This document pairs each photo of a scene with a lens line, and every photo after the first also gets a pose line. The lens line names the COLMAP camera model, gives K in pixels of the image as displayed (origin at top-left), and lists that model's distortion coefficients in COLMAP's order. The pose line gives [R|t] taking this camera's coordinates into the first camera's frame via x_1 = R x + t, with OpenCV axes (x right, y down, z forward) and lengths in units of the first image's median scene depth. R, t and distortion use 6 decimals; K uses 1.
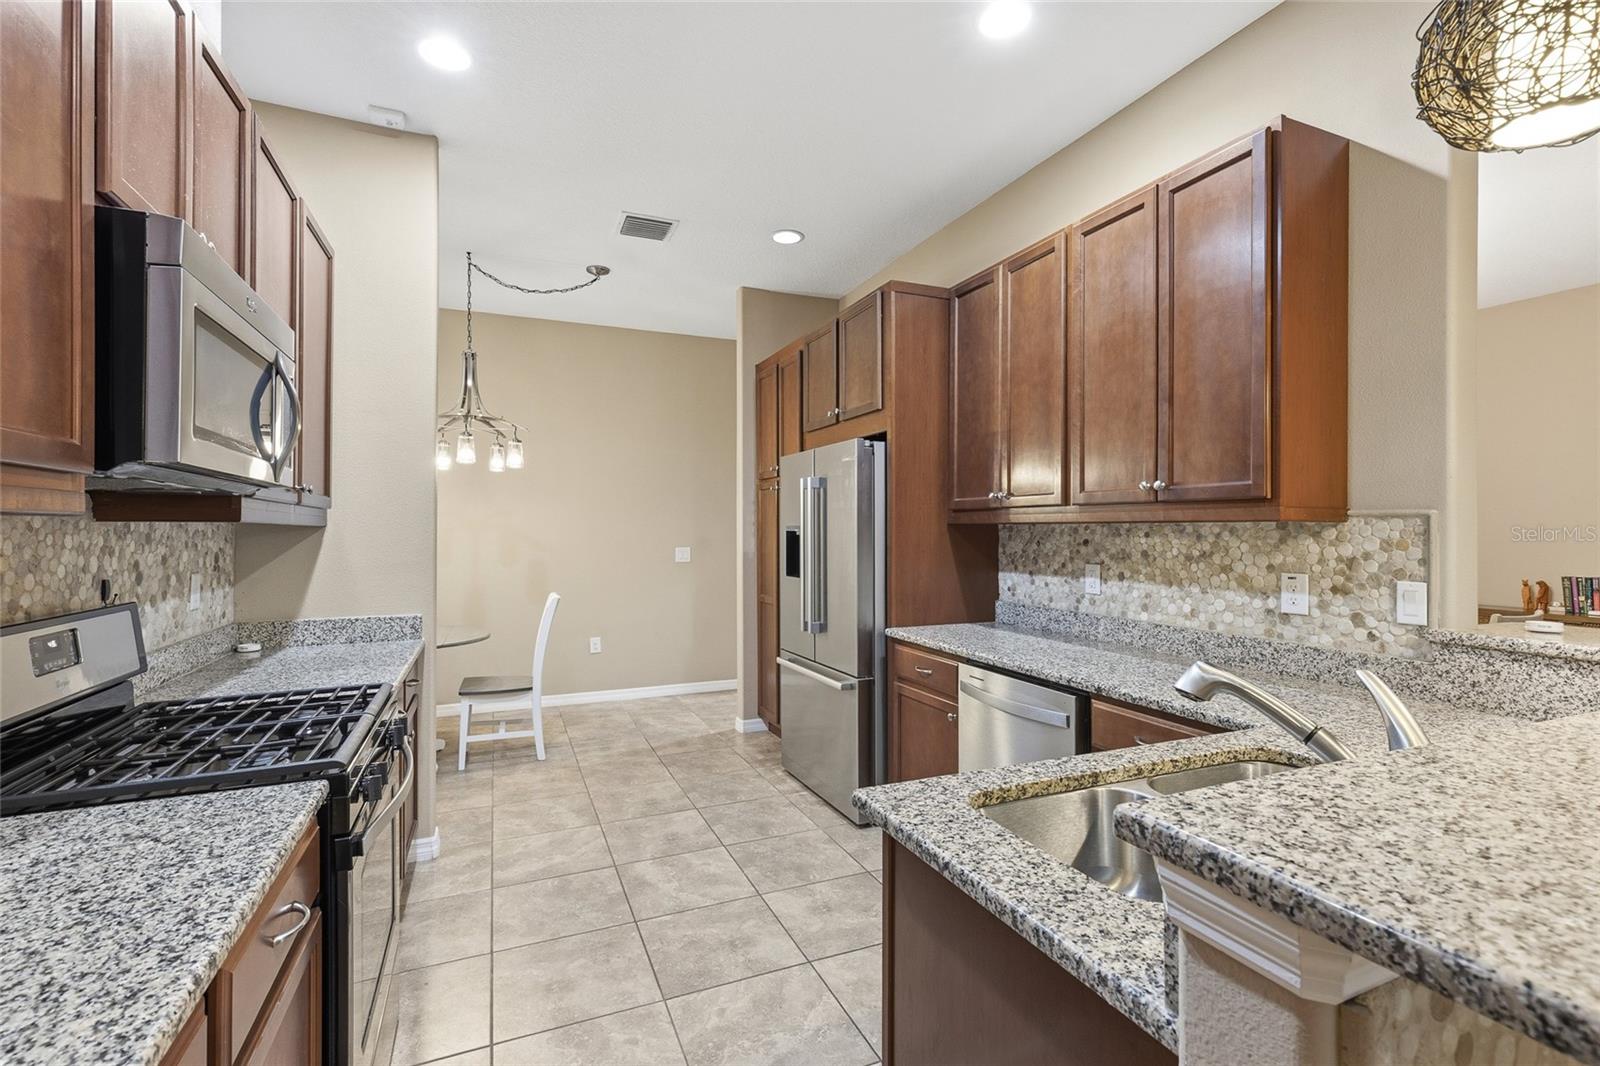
lens RADIAL K [[723.1, 0, 806.1], [0, 723.1, 531.7], [0, 0, 1]] dist [0.008039, -0.001757]
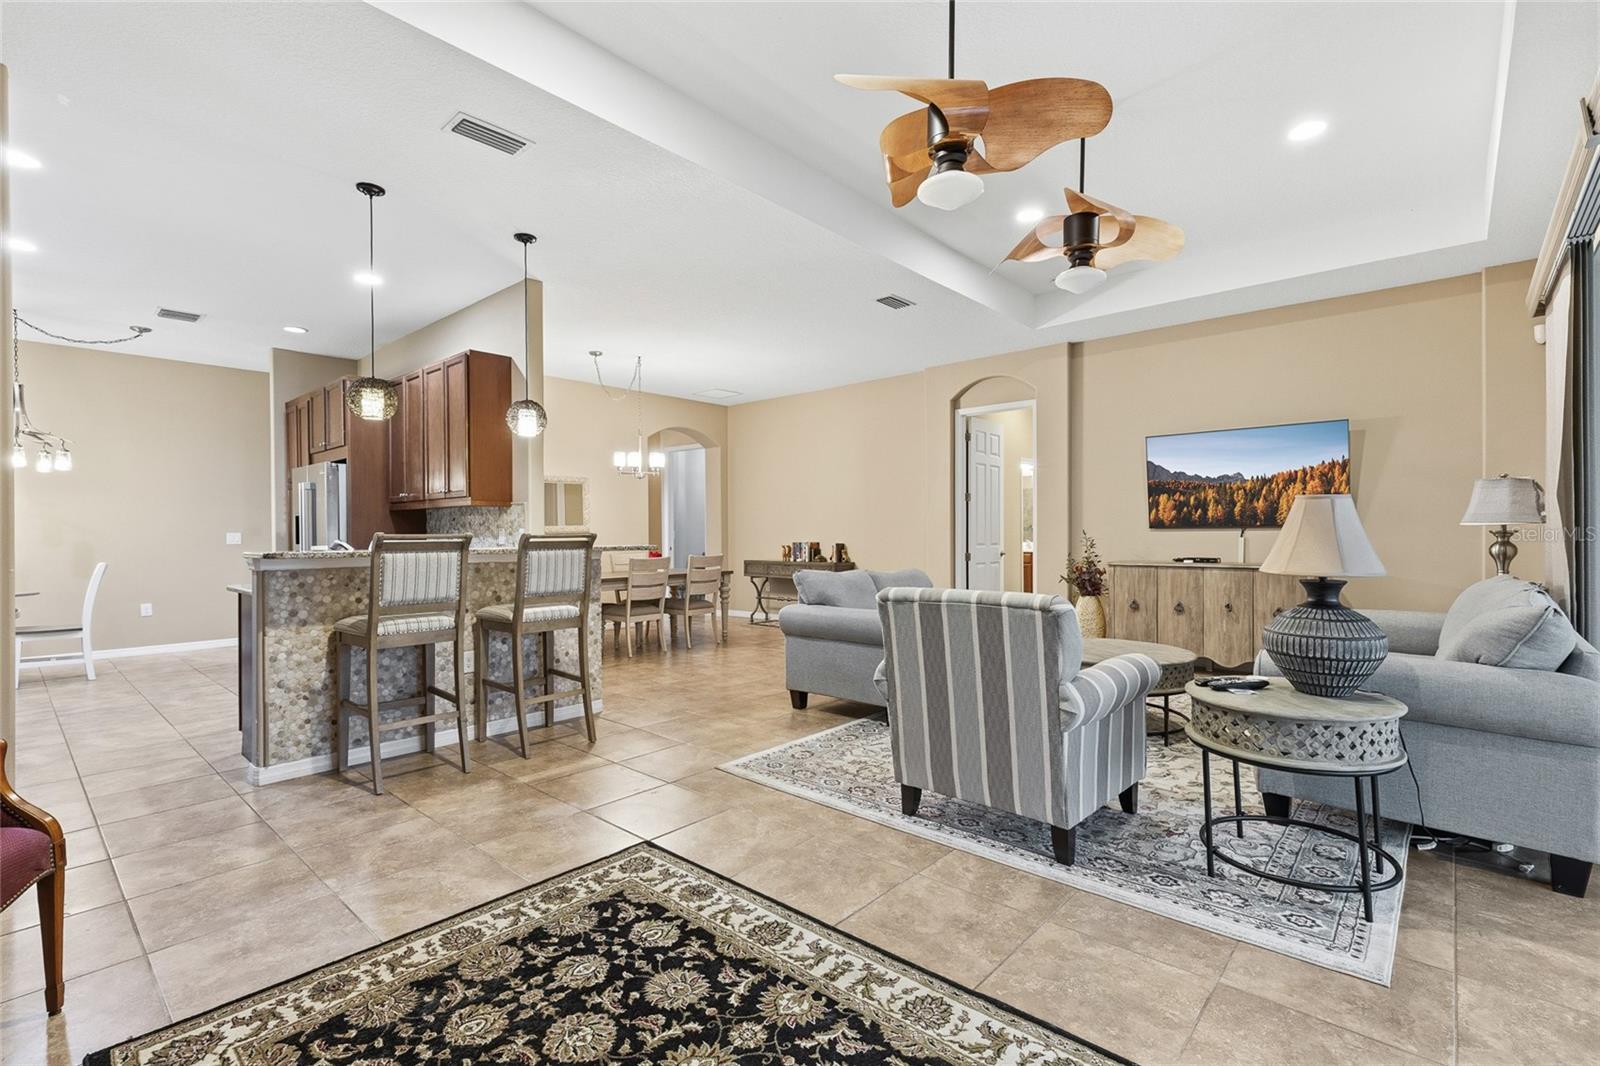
lens RADIAL K [[723.1, 0, 804.5], [0, 723.1, 543.6], [0, 0, 1]] dist [0.008039, -0.001757]
pose [[0.907175, -0.011273, 0.420603, 0.494814], [0.006281, 0.999892, 0.013253, 0.071727], [-0.420707, -0.009381, 0.907148, -1.432116]]
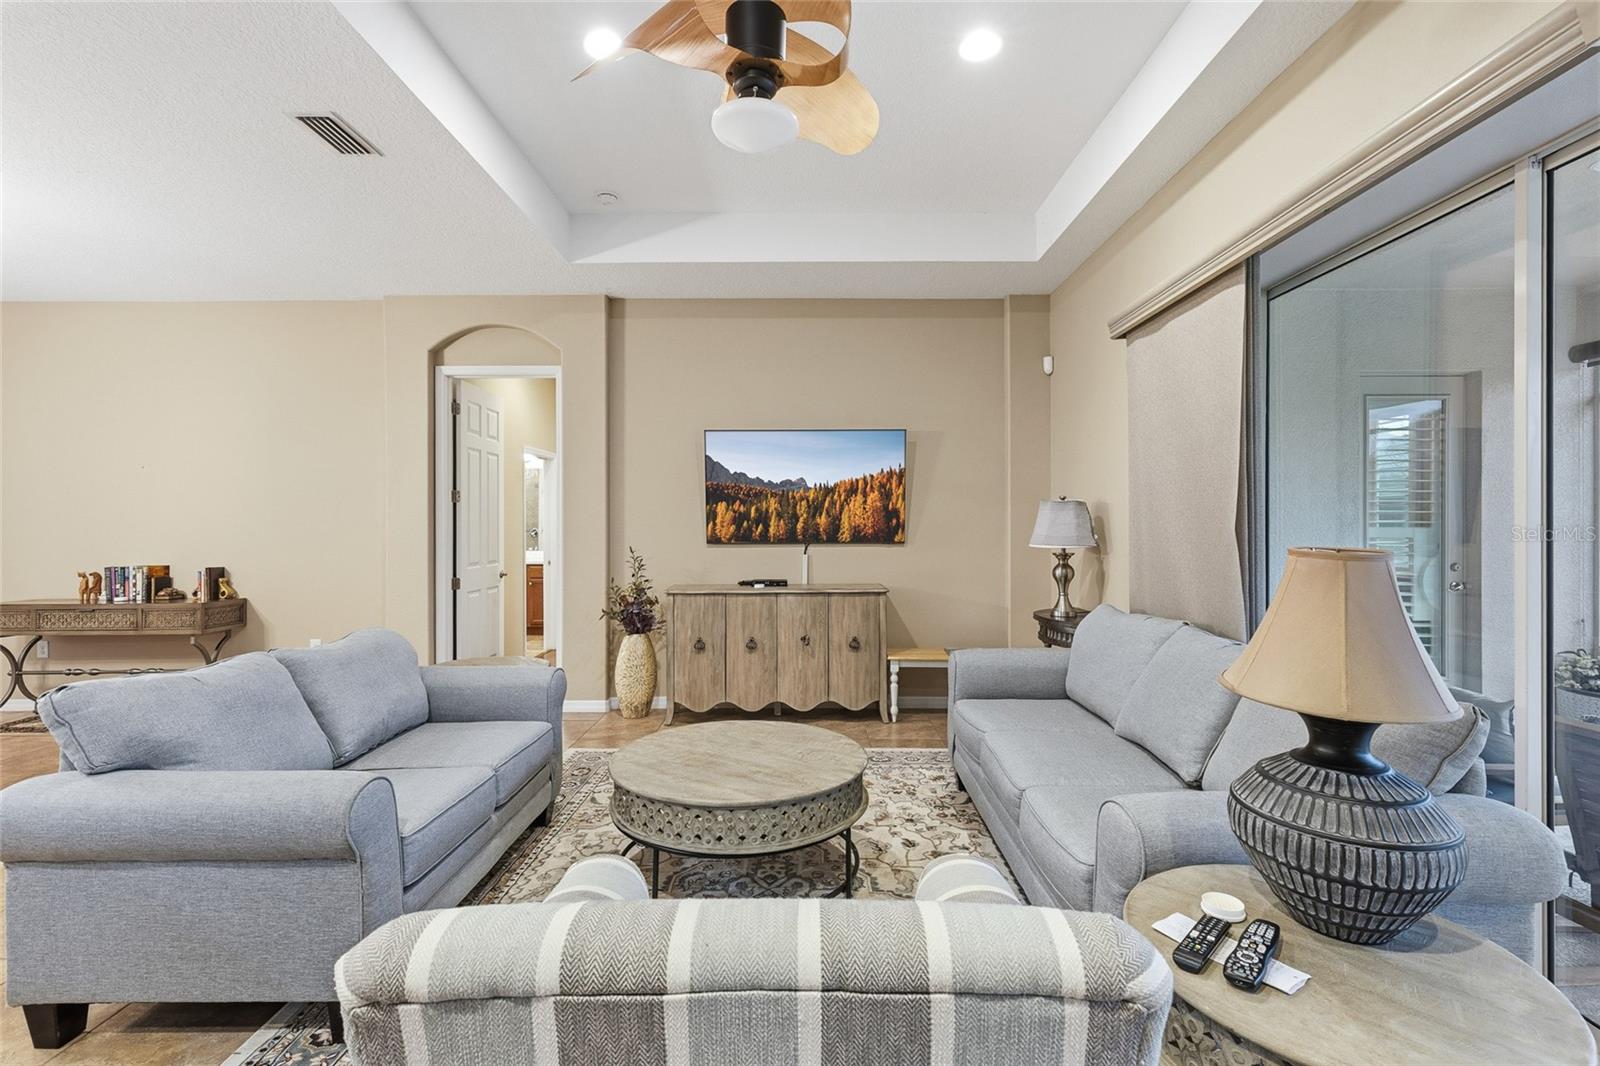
lens RADIAL K [[723.1, 0, 802.1], [0, 723.1, 523.7], [0, 0, 1]] dist [0.008039, -0.001757]
pose [[0.405554, -0.001227, 0.914070, 0.902788], [0.004181, 0.999991, -0.000512, 0.004297], [-0.914061, 0.004029, 0.405556, -0.708436]]
